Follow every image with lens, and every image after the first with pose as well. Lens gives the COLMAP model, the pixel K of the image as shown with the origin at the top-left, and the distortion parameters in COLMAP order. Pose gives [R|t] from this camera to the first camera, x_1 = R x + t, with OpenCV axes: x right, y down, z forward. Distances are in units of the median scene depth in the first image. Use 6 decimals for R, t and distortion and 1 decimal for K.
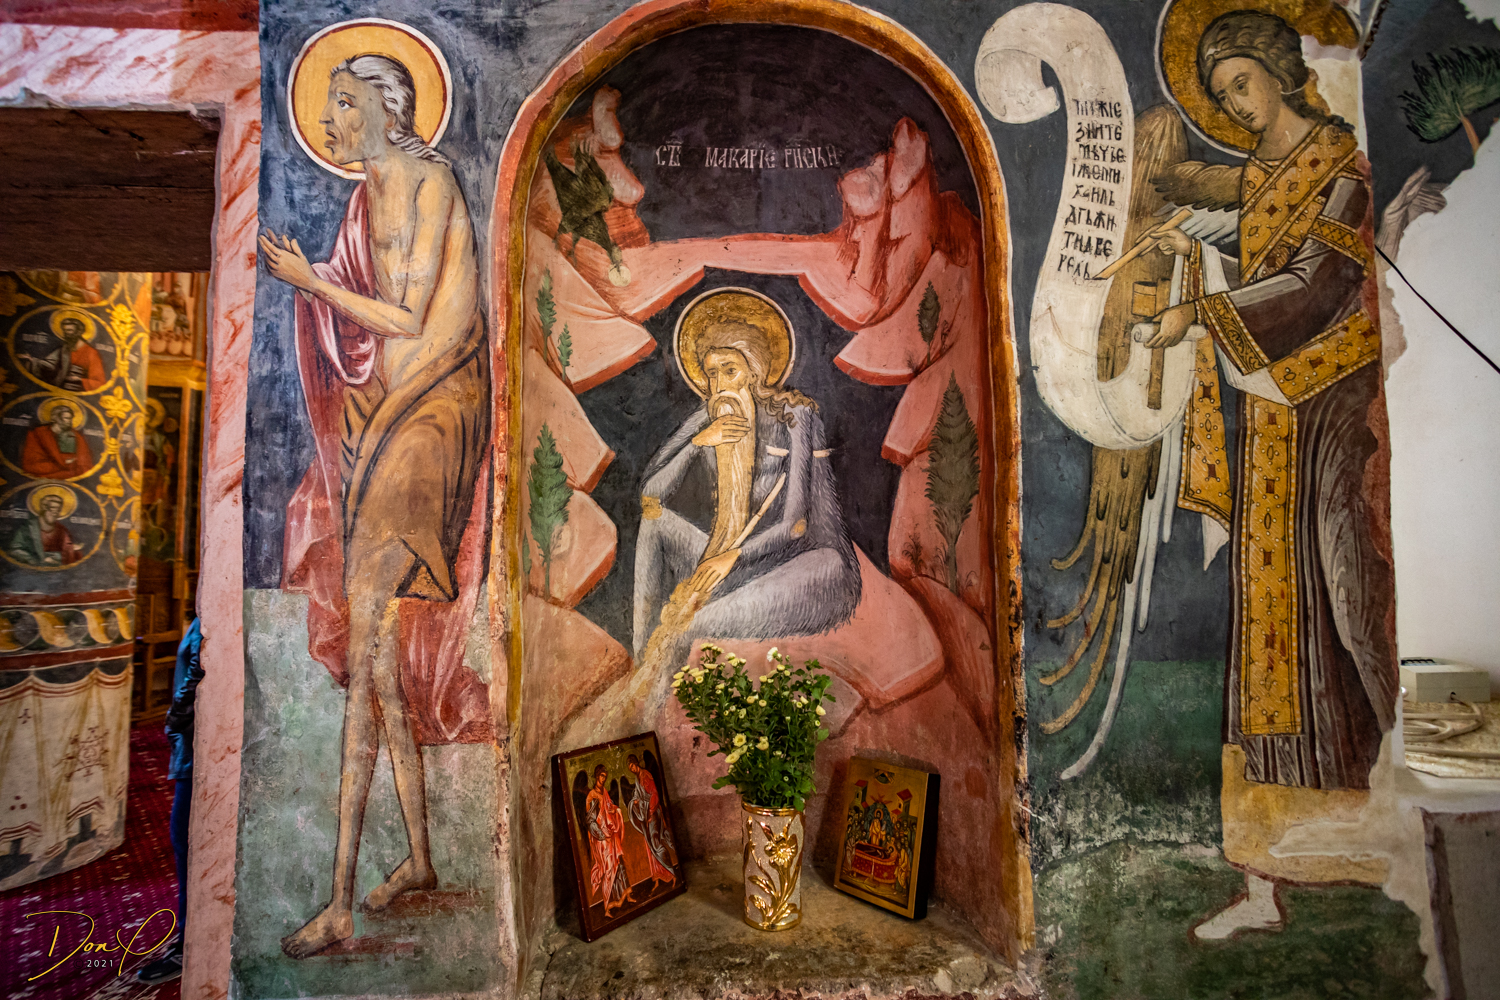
lens RADIAL K [[709.0, 0, 754.3], [0, 709.0, 508.4], [0, 0, 1]] dist [-0.026757, 0.010310]
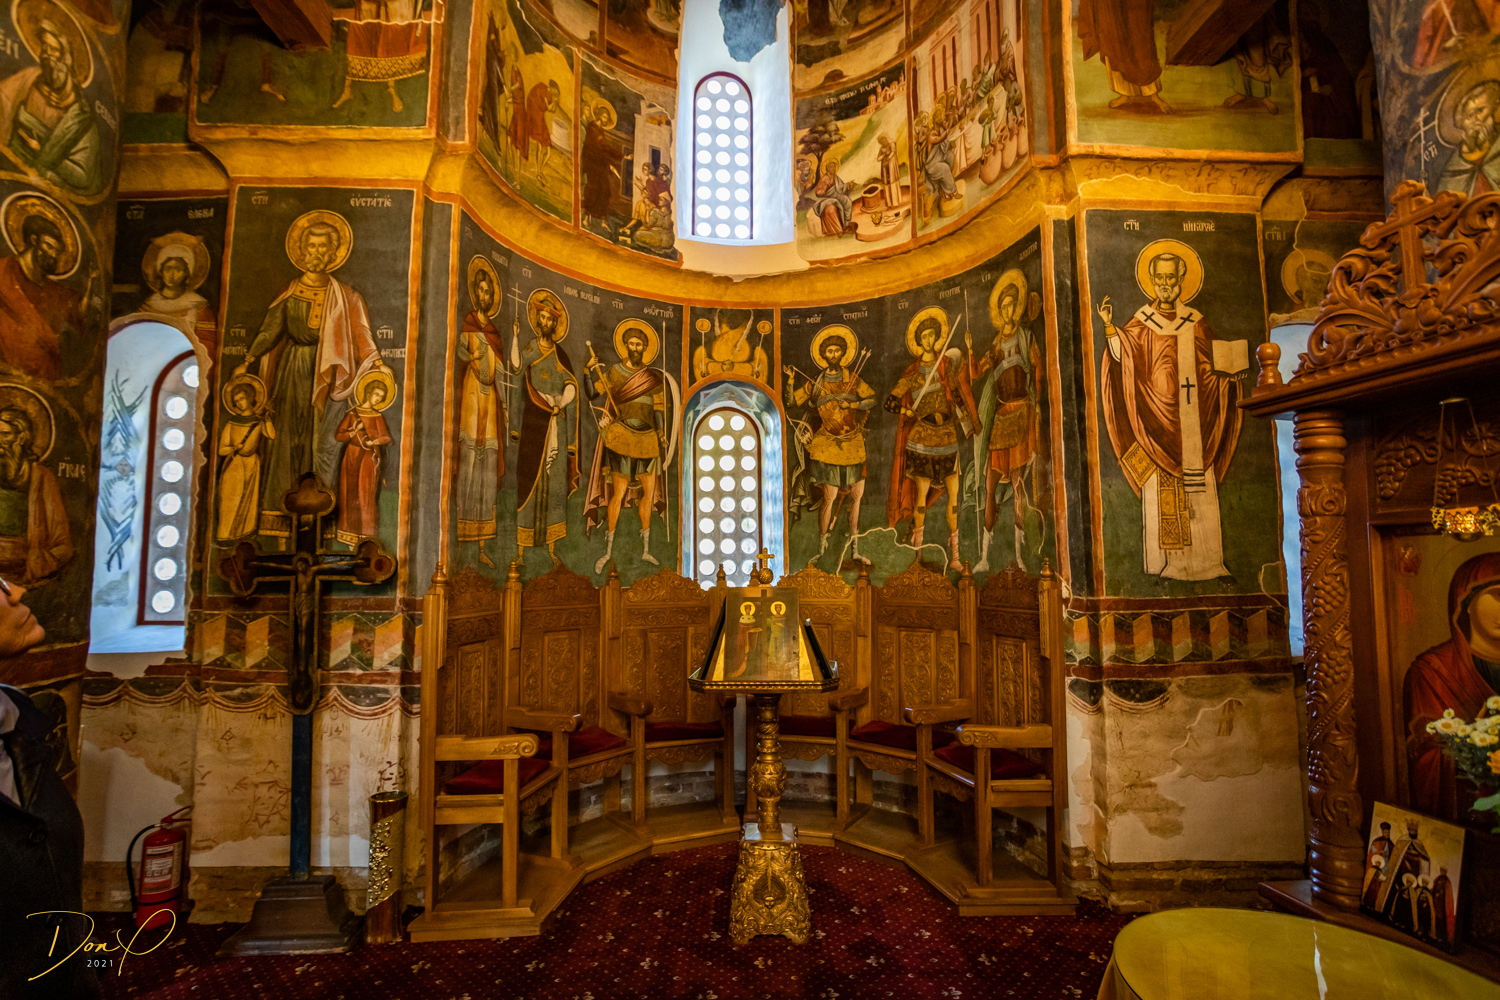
lens RADIAL K [[709.0, 0, 749.6], [0, 709.0, 505.9], [0, 0, 1]] dist [-0.026757, 0.010310]
pose [[0.002588, -0.075670, -0.997130, -0.647768], [0.069254, 0.994752, -0.075309, 0.097155], [0.997596, -0.068860, 0.007815, 1.513171]]
